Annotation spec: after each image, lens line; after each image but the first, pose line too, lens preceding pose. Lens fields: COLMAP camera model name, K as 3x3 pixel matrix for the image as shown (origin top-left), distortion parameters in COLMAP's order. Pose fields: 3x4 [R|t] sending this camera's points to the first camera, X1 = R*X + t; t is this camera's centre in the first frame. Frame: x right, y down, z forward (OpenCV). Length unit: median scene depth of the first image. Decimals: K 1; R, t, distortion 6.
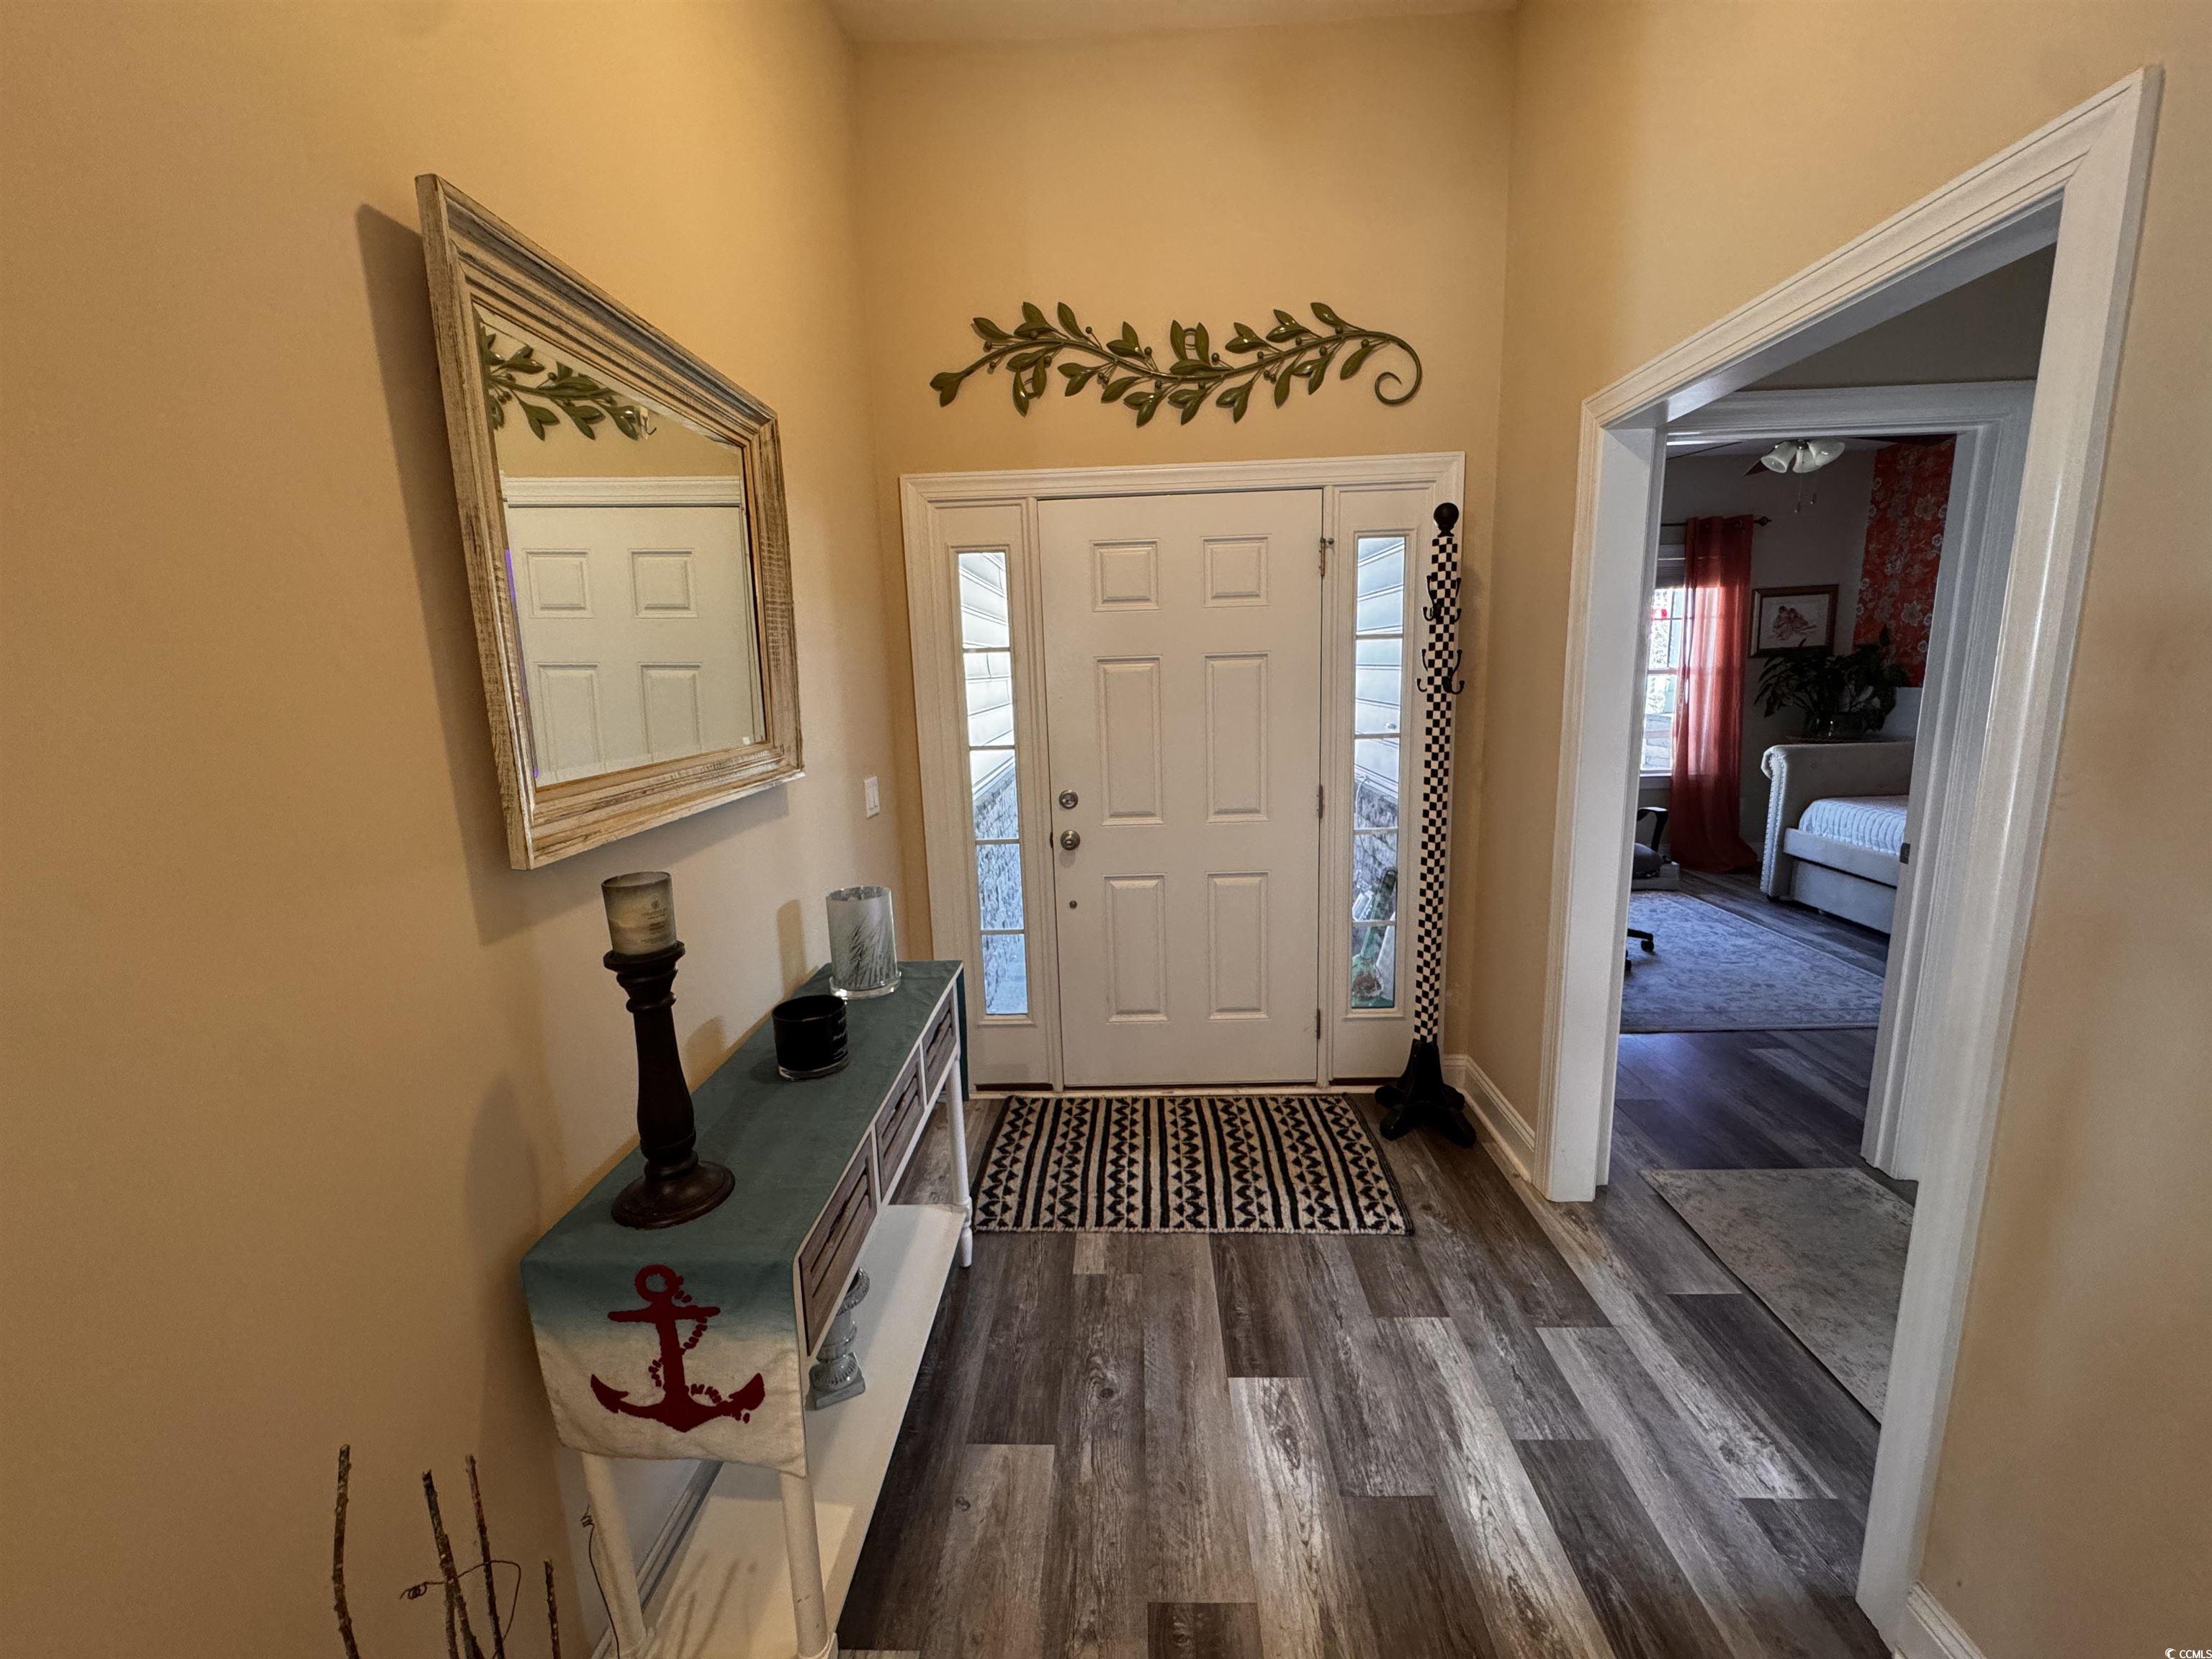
lens RADIAL K [[880.3, 0, 1105.7], [0, 880.3, 827.8], [0, 0, 1]] dist [-0.003039, 0.000113]
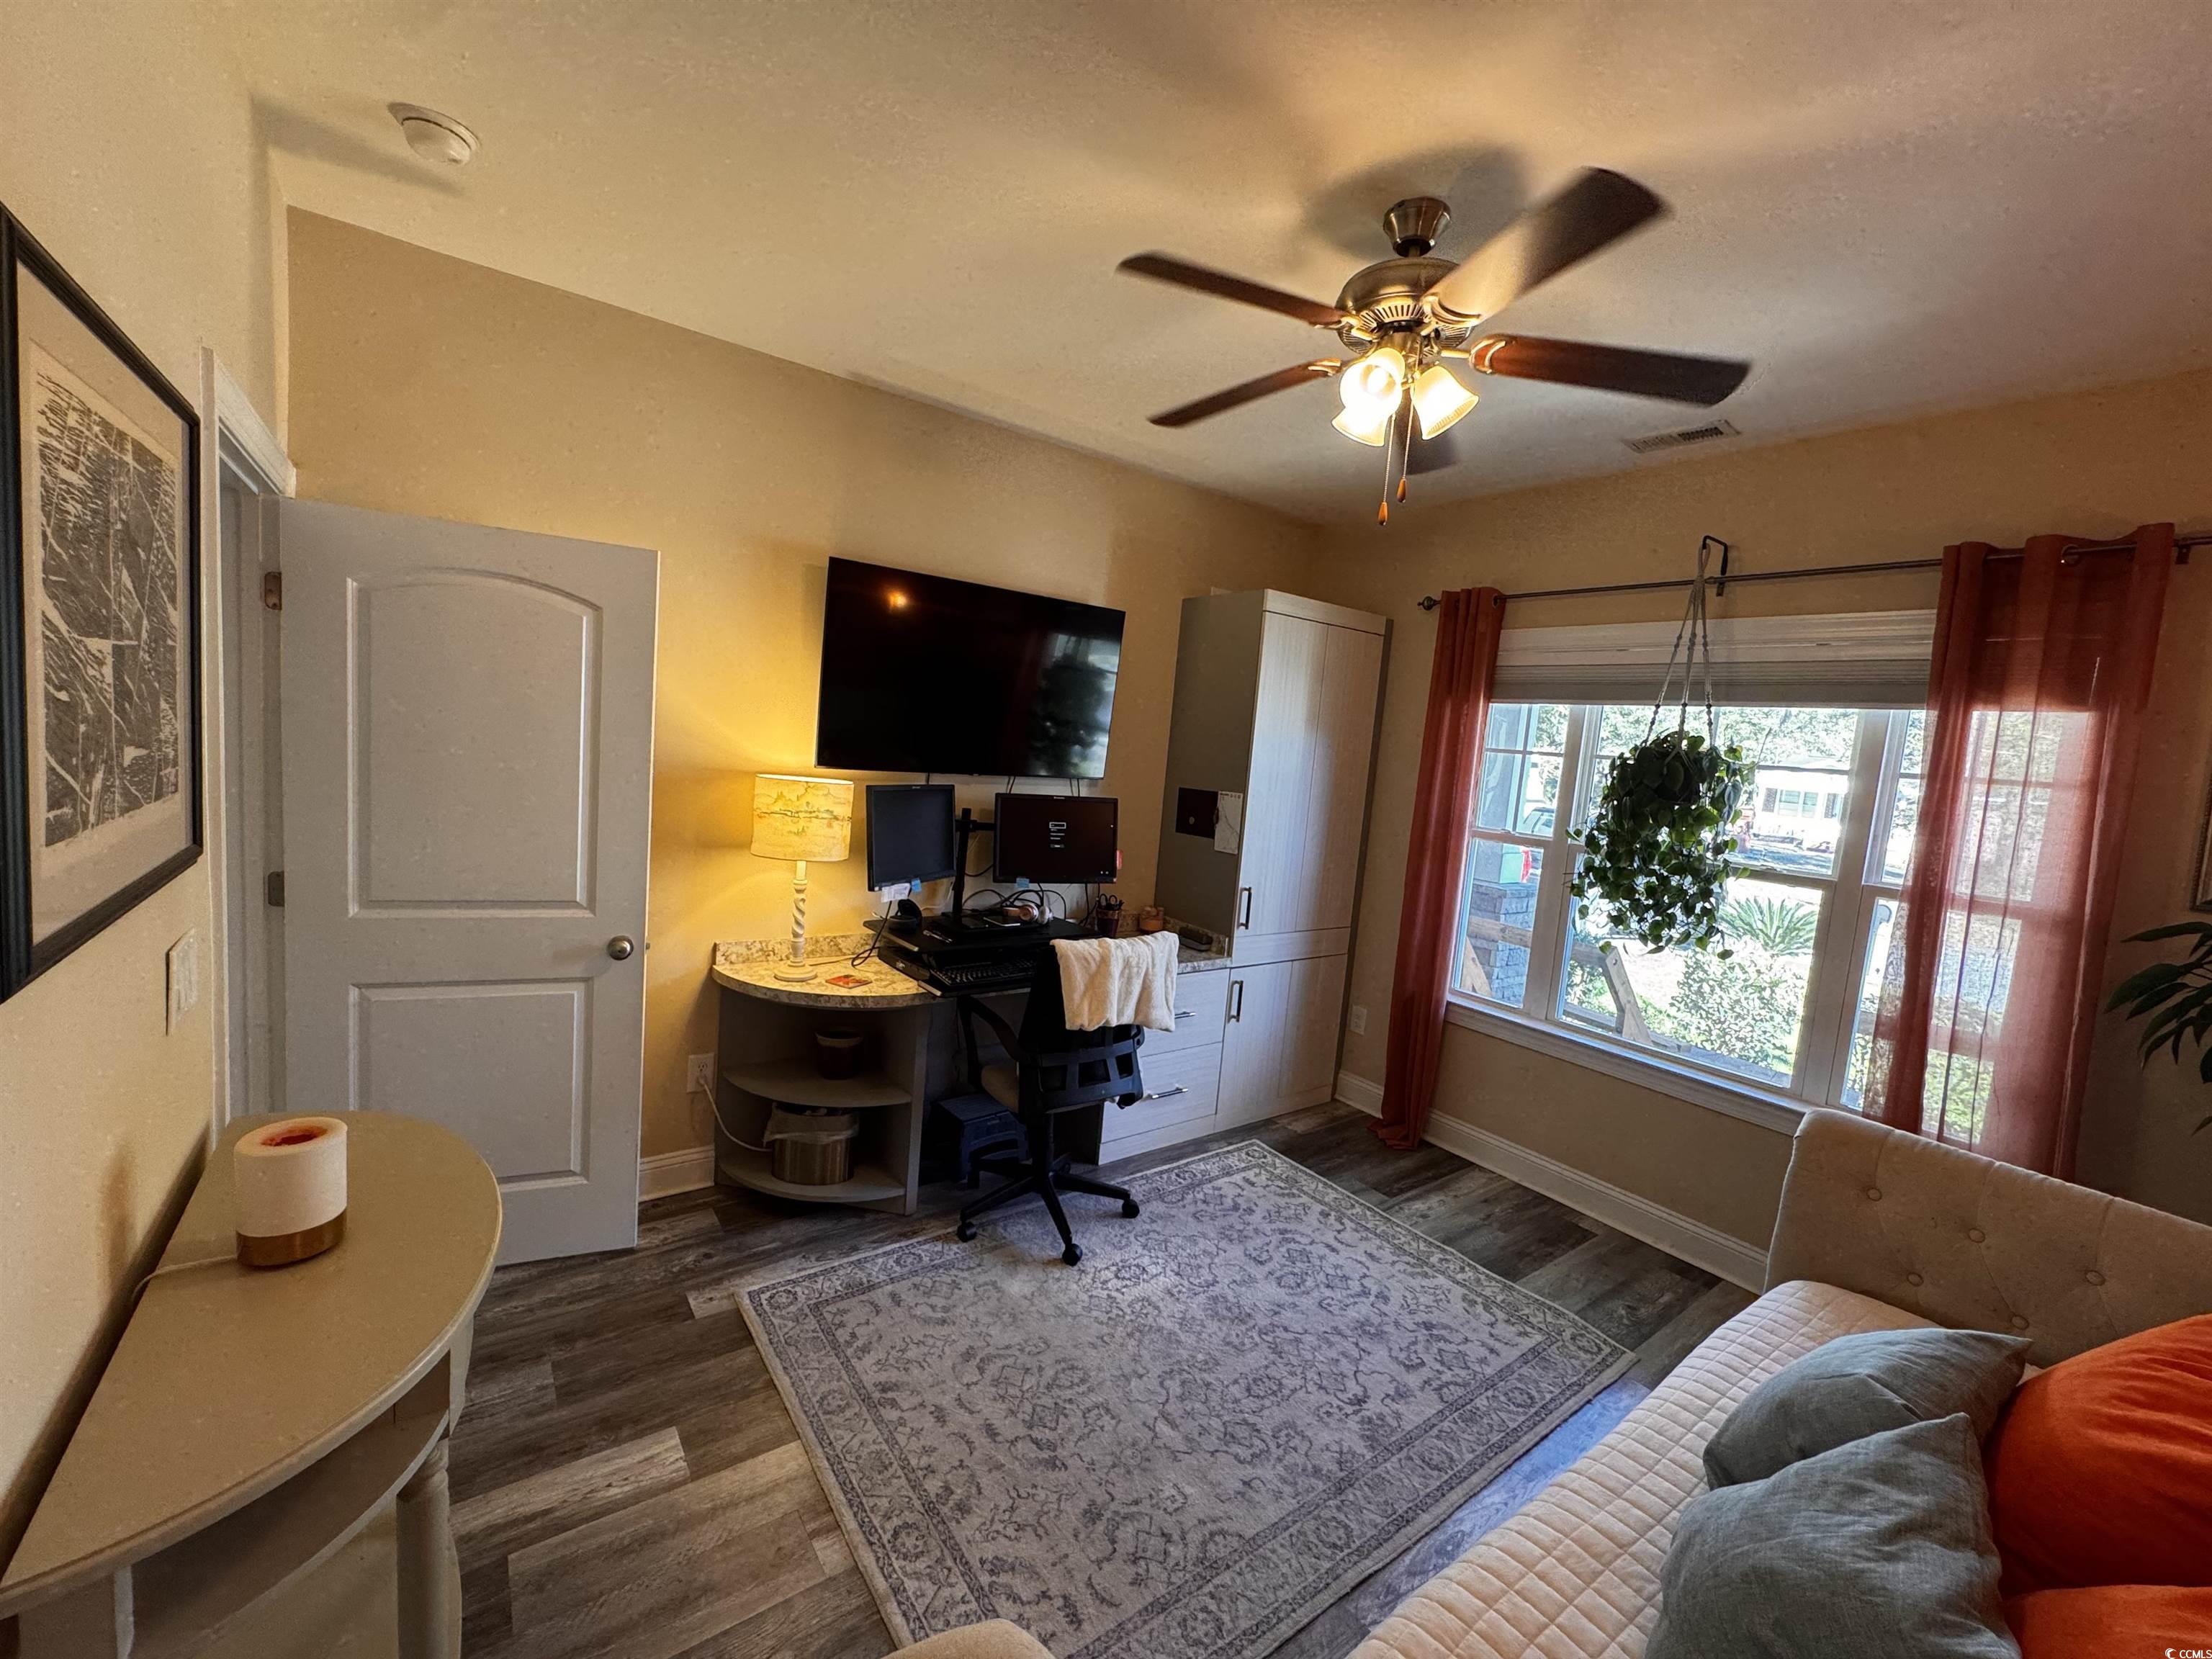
lens RADIAL K [[893.7, 0, 1112.4], [0, 893.7, 818.0], [0, 0, 1]] dist [0.020362, -0.000042]
pose [[0.626279, 0.151793, -0.764679, 0.780912], [-0.237521, 0.971381, -0.001708, -0.128777], [0.742535, 0.182697, 0.644409, 0.440102]]
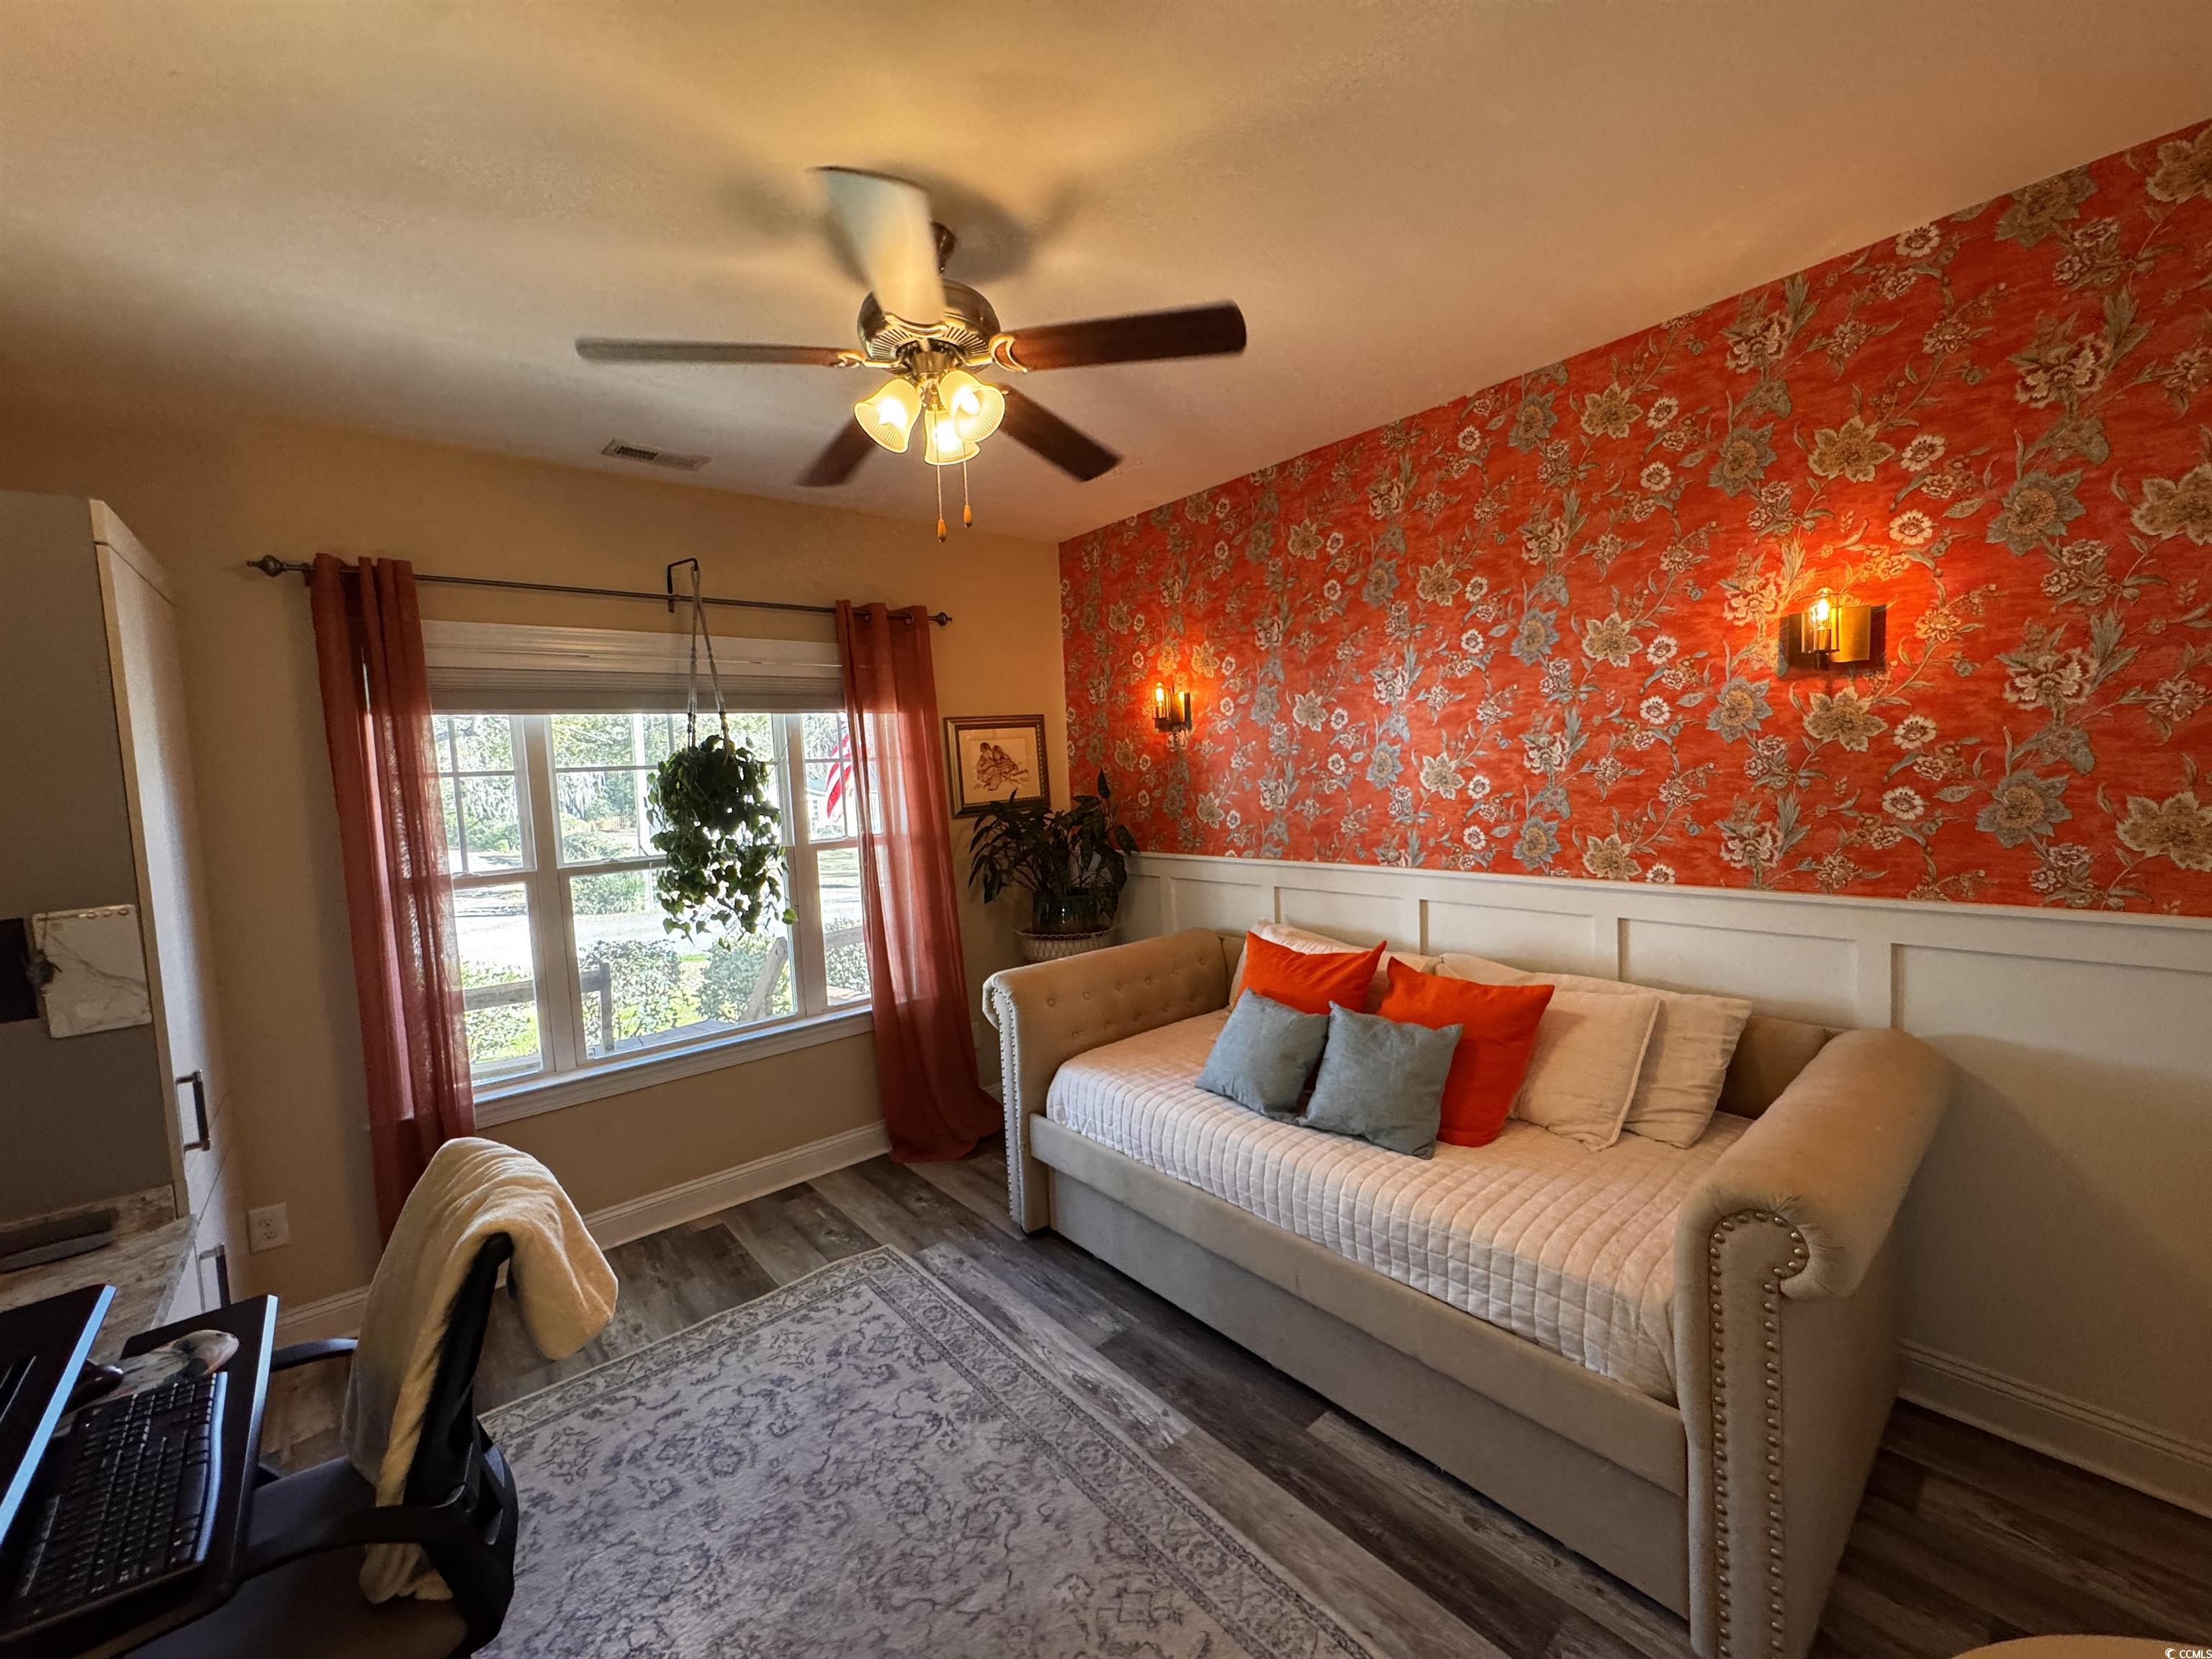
lens RADIAL K [[880.3, 0, 1105.7], [0, 880.3, 827.8], [0, 0, 1]] dist [-0.003039, 0.000113]
pose [[0.736539, -0.053103, 0.674308, 0.380499], [0.147599, 0.985507, -0.083610, -0.117256], [-0.660095, 0.161109, 0.733702, 0.451349]]
